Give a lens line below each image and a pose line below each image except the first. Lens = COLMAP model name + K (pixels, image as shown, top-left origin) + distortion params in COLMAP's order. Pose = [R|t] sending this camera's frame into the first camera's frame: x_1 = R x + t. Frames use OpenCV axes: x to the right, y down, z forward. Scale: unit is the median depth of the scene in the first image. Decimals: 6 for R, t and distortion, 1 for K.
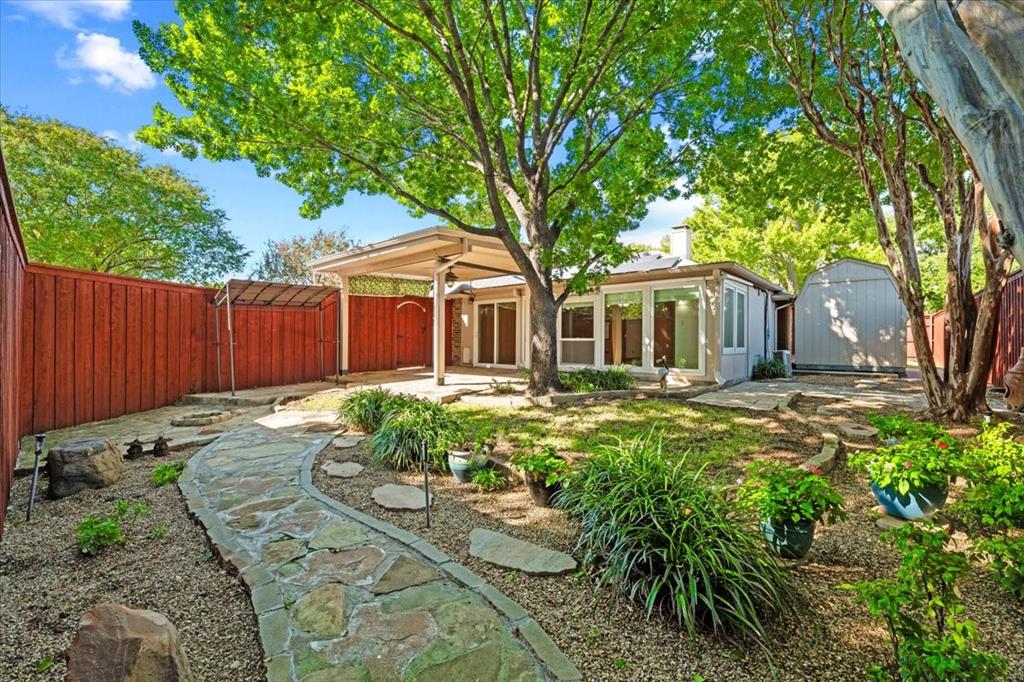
lens RADIAL K [[406.5, 0, 514.3], [0, 406.5, 336.3], [0, 0, 1]] dist [0.017170, 0.000155]
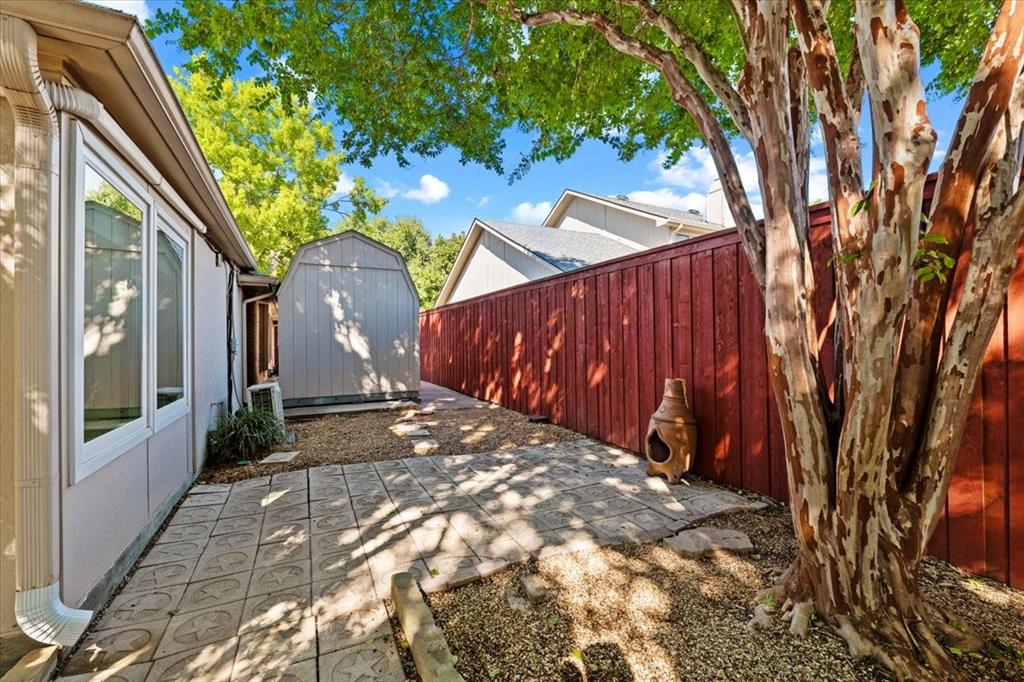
lens RADIAL K [[406.5, 0, 512.8], [0, 406.5, 337.7], [0, 0, 1]] dist [0.017170, 0.000155]
pose [[0.360004, -0.001801, 0.932949, 0.290620], [0.010137, 0.999947, -0.001981, -0.015696], [-0.932896, 0.010170, 0.360003, 0.528053]]
